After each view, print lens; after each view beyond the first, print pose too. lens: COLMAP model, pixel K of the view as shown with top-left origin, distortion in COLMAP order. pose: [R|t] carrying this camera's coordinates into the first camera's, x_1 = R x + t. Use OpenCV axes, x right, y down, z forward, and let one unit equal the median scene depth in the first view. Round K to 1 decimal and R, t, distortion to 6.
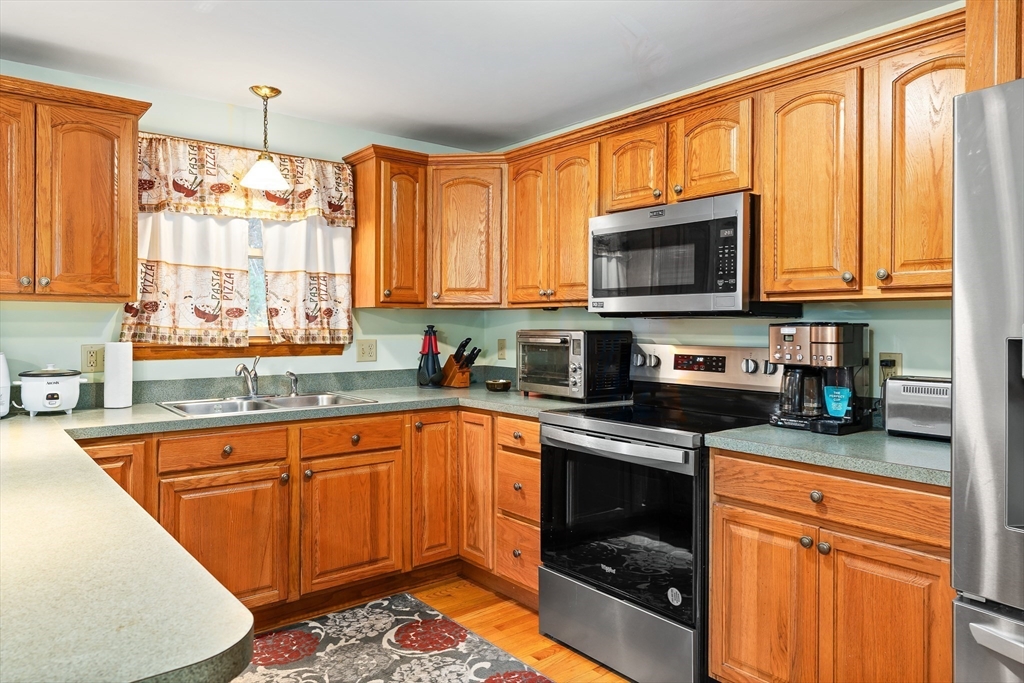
lens RADIAL K [[682.9, 0, 512.1], [0, 682.9, 334.2], [0, 0, 1]] dist [0.003389, -0.001467]
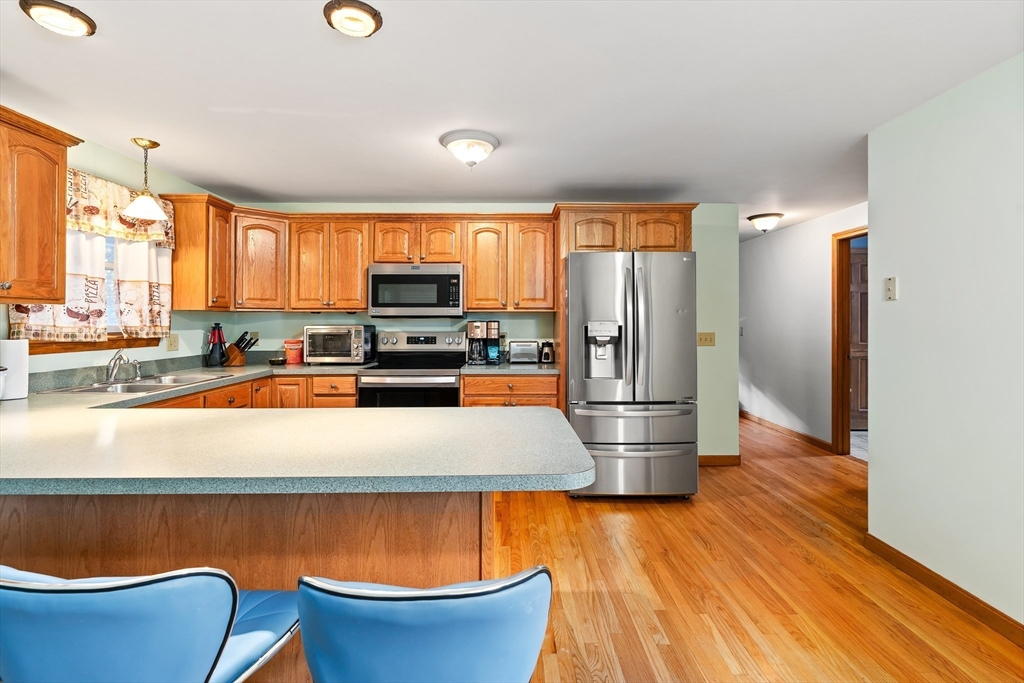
lens RADIAL K [[476.7, 0, 511.5], [0, 476.7, 337.1], [0, 0, 1]] dist [-0.006670, 0.003128]
pose [[0.624081, -0.028891, 0.780825, -0.628325], [0.013461, 0.999565, 0.026226, -0.001798], [-0.781244, -0.005856, 0.624199, -0.102996]]
